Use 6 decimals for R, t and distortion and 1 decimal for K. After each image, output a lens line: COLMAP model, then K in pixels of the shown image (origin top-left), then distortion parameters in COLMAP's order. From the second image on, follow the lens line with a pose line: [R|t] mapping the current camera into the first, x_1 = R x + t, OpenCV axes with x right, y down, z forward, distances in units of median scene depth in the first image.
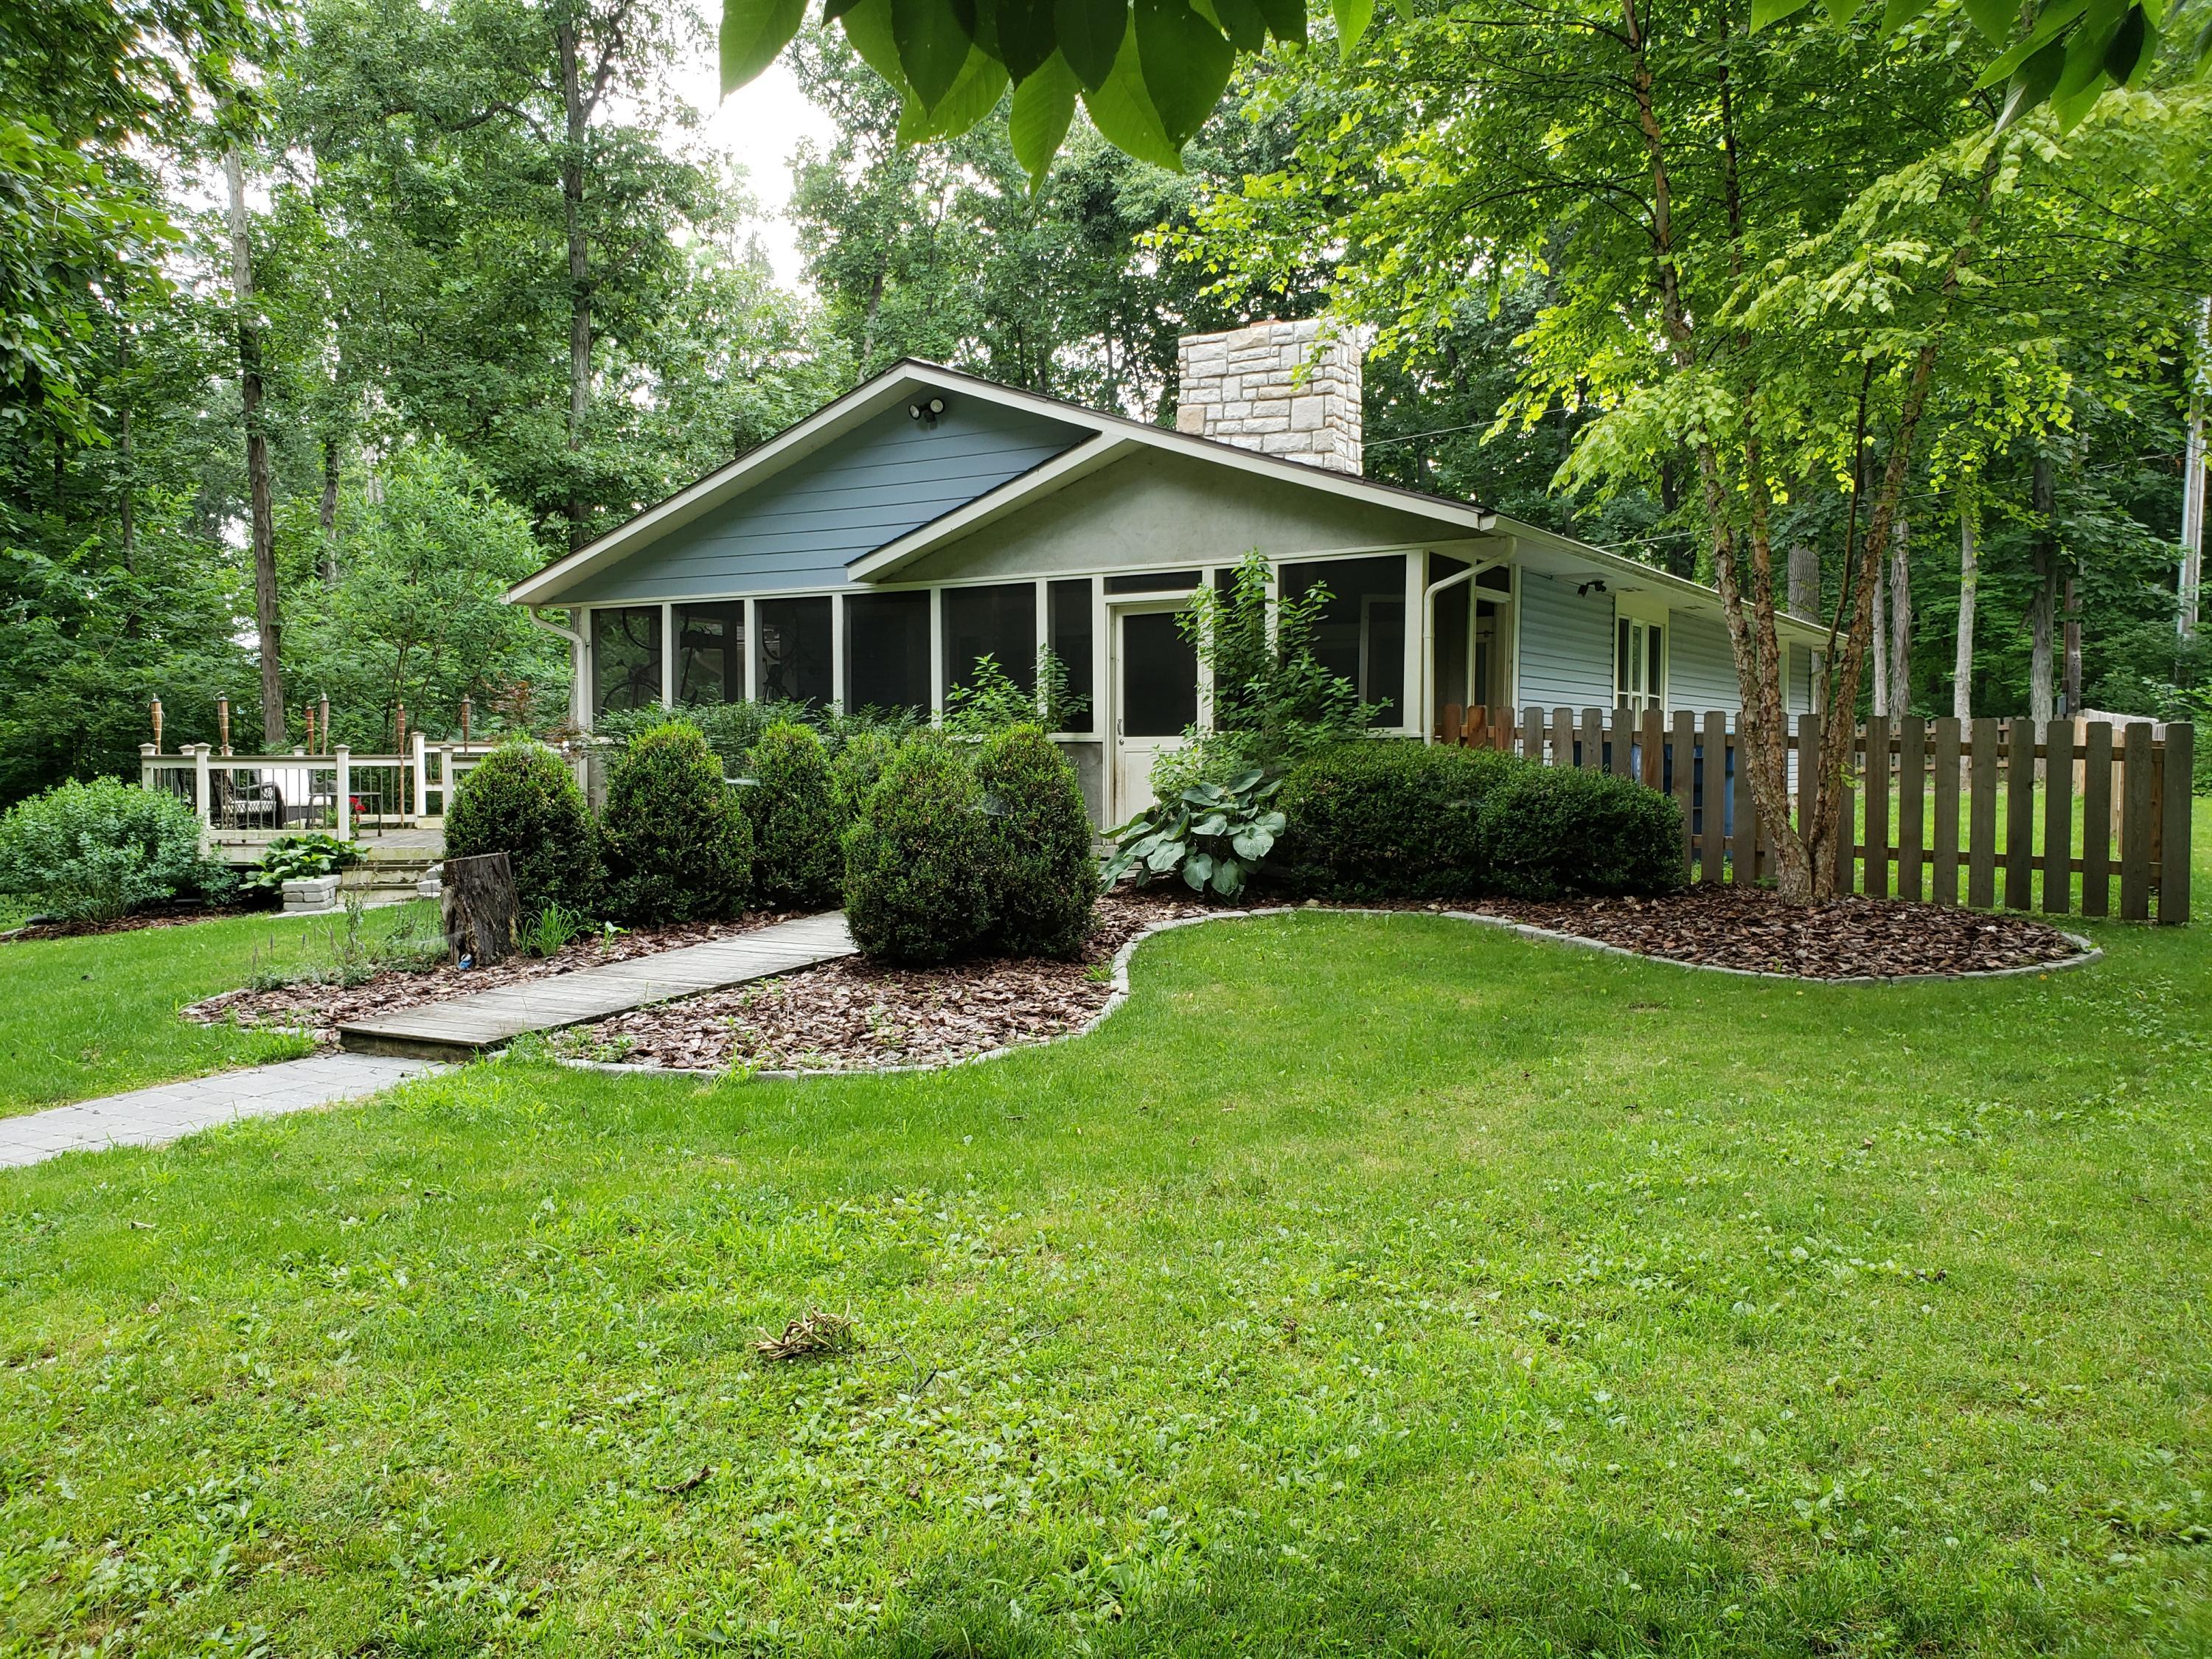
lens RADIAL K [[1695.8, 0, 1066.7], [0, 1695.8, 894.8], [0, 0, 1]] dist [0.130759, -0.252482]
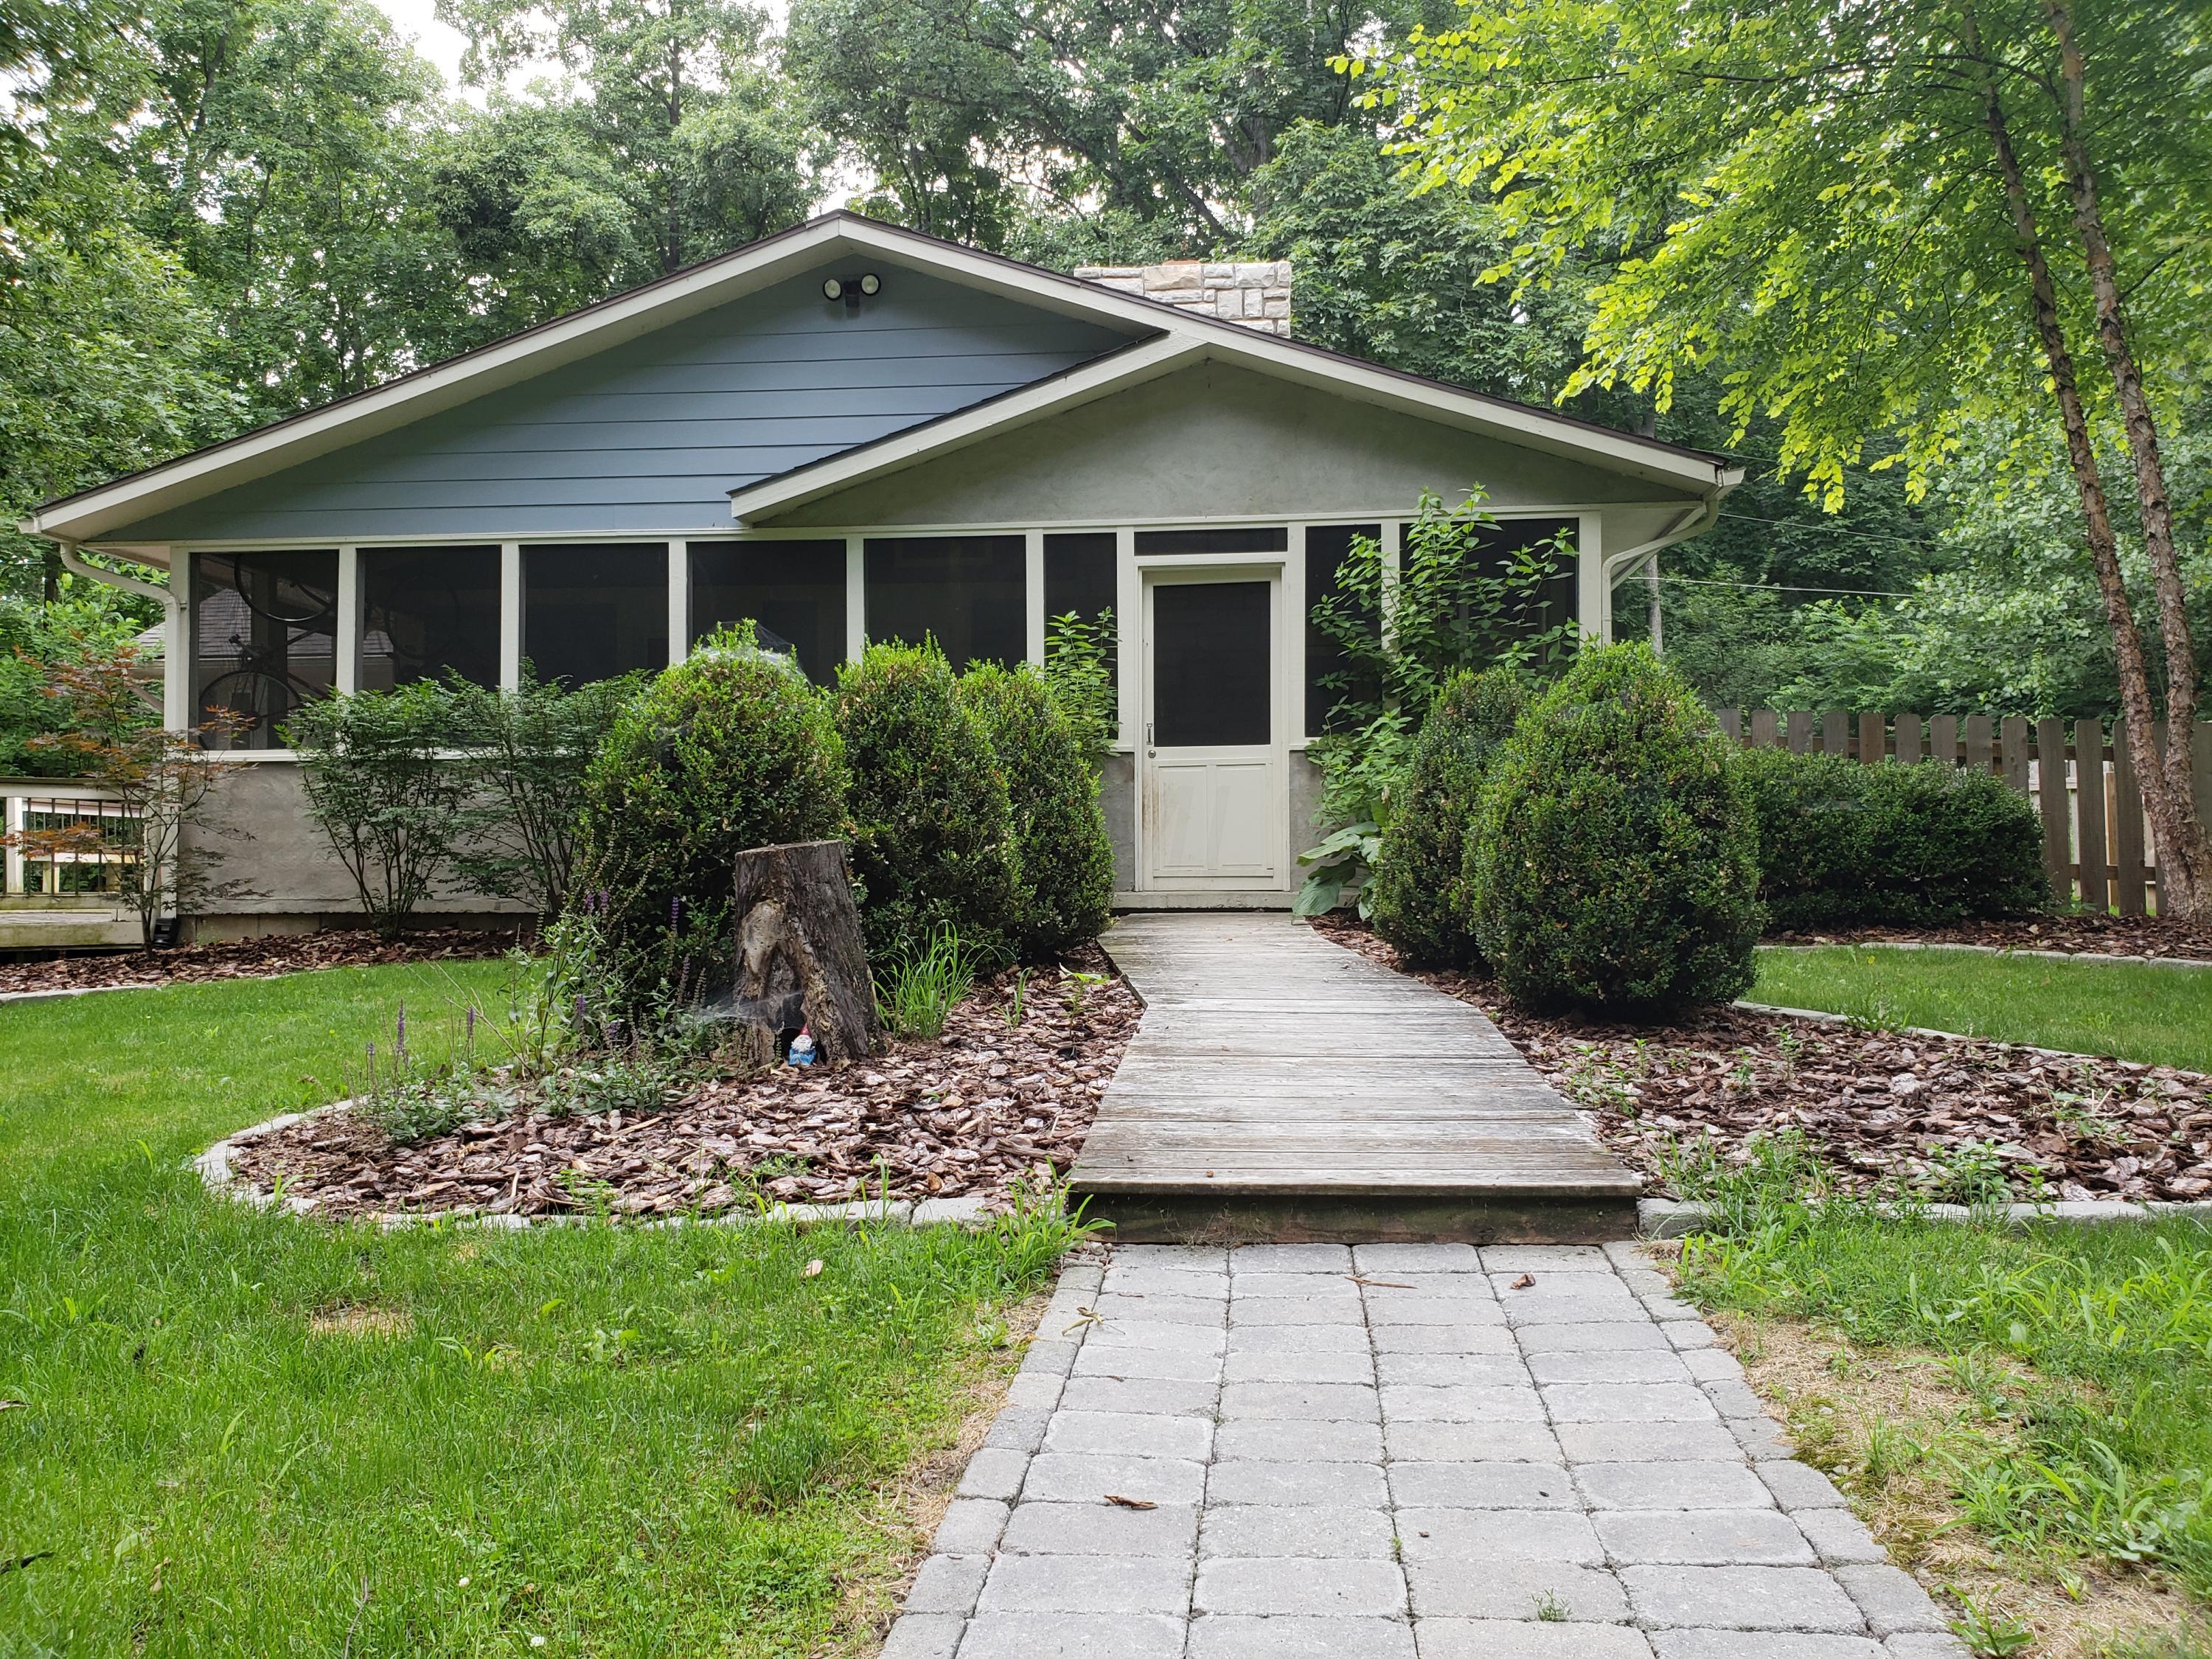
lens RADIAL K [[1695.8, 0, 1066.7], [0, 1695.8, 894.8], [0, 0, 1]] dist [0.130759, -0.252482]
pose [[0.889717, -0.007012, 0.456458, -0.347152], [0.040654, 0.997126, -0.063925, 0.018732], [-0.454698, 0.075432, 0.887446, 0.360664]]
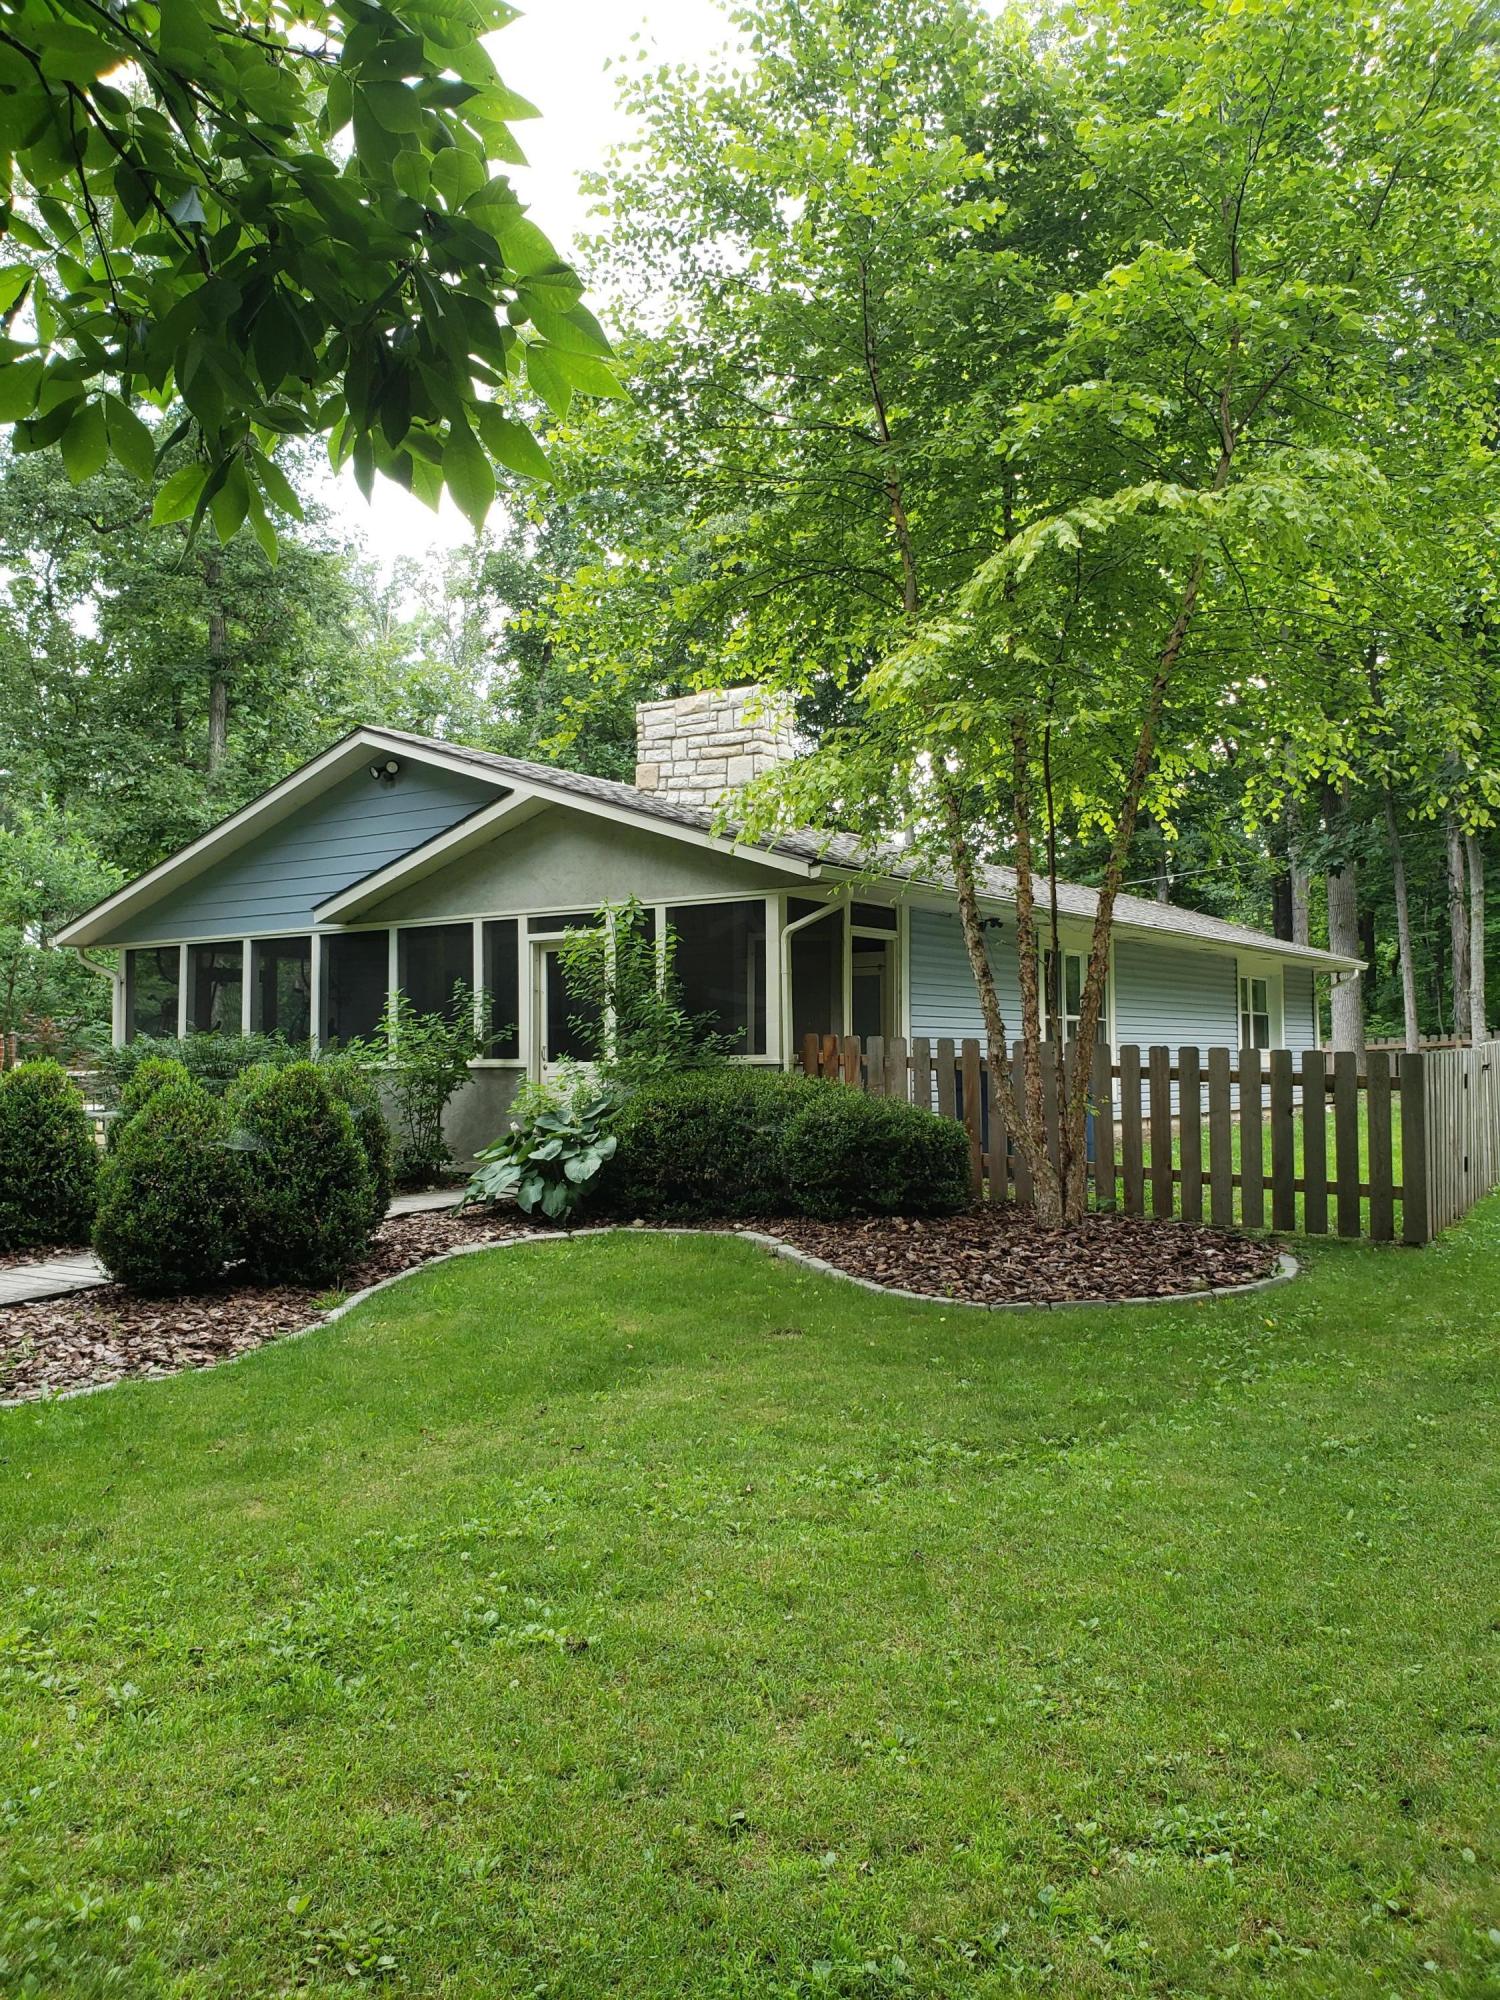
lens RADIAL K [[1559.4, 0, 750.0], [0, 1559.4, 1000.0], [0, 0, 1]] dist [0.127760, -0.280306]
pose [[0.999251, -0.009335, -0.037566, 0.202126], [0.004792, 0.992852, -0.119255, -0.013446], [0.038410, 0.118986, 0.992153, 0.012966]]
